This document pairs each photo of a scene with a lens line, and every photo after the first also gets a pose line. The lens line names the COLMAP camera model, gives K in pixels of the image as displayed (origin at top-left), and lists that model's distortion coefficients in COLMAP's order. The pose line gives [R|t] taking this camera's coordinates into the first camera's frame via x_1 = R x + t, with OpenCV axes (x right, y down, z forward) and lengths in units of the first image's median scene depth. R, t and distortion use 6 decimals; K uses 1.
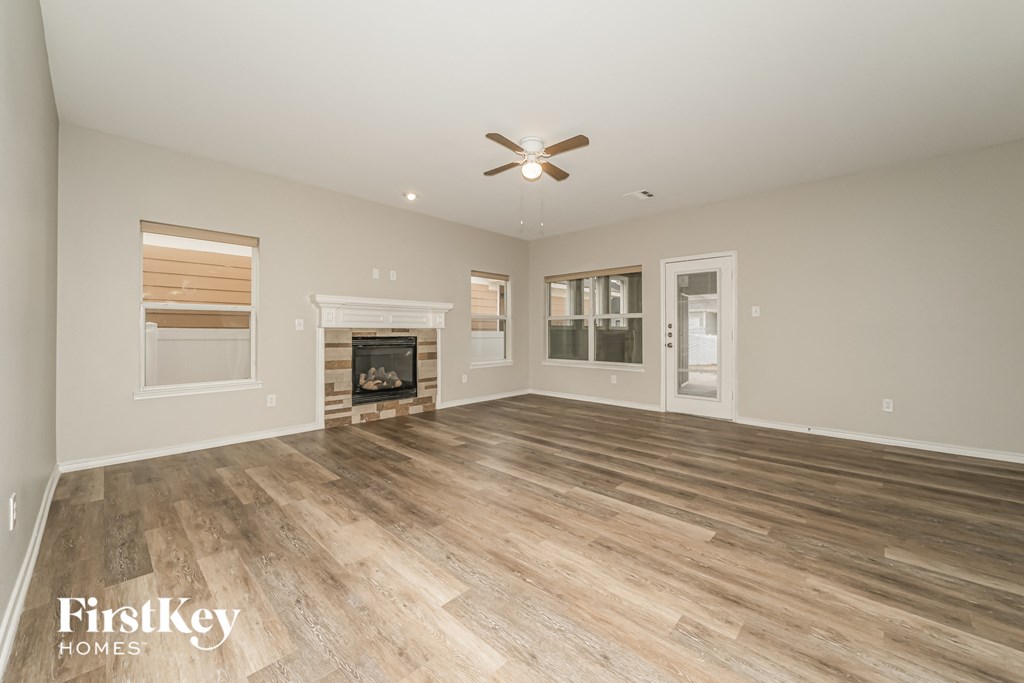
lens RADIAL K [[401.5, 0, 514.0], [0, 401.5, 333.9], [0, 0, 1]] dist [-0.004233, 0.000037]
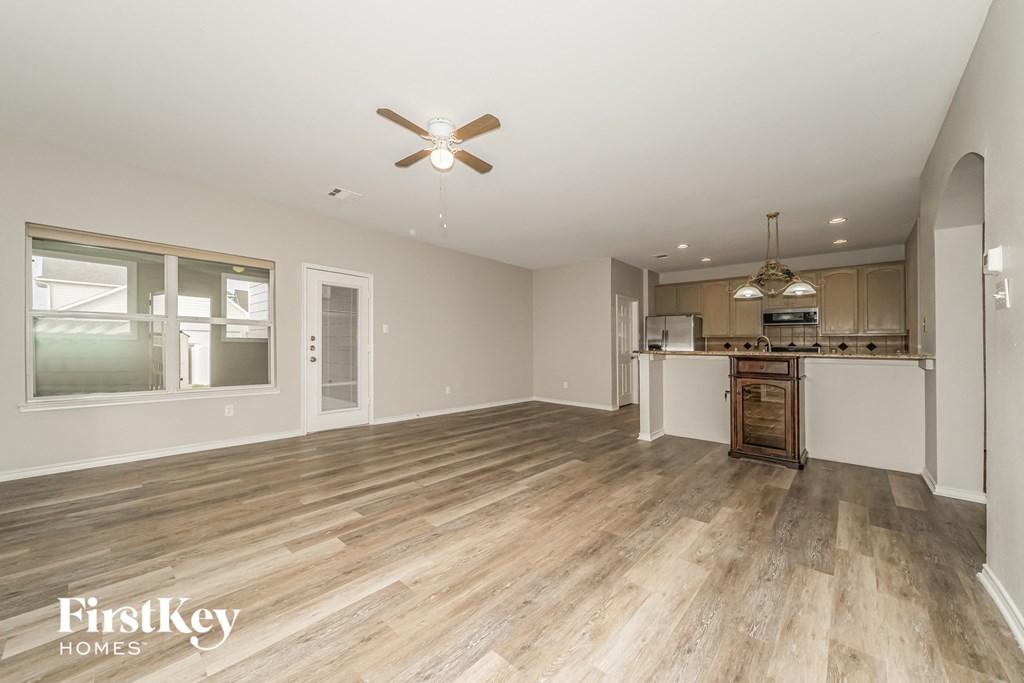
lens RADIAL K [[401.5, 0, 513.4], [0, 401.5, 348.3], [0, 0, 1]] dist [-0.004233, 0.000037]
pose [[-0.071797, -0.001876, 0.997417, -0.943849], [-0.007055, 0.999974, 0.001373, -0.002426], [-0.997394, -0.006938, -0.071808, 1.047662]]
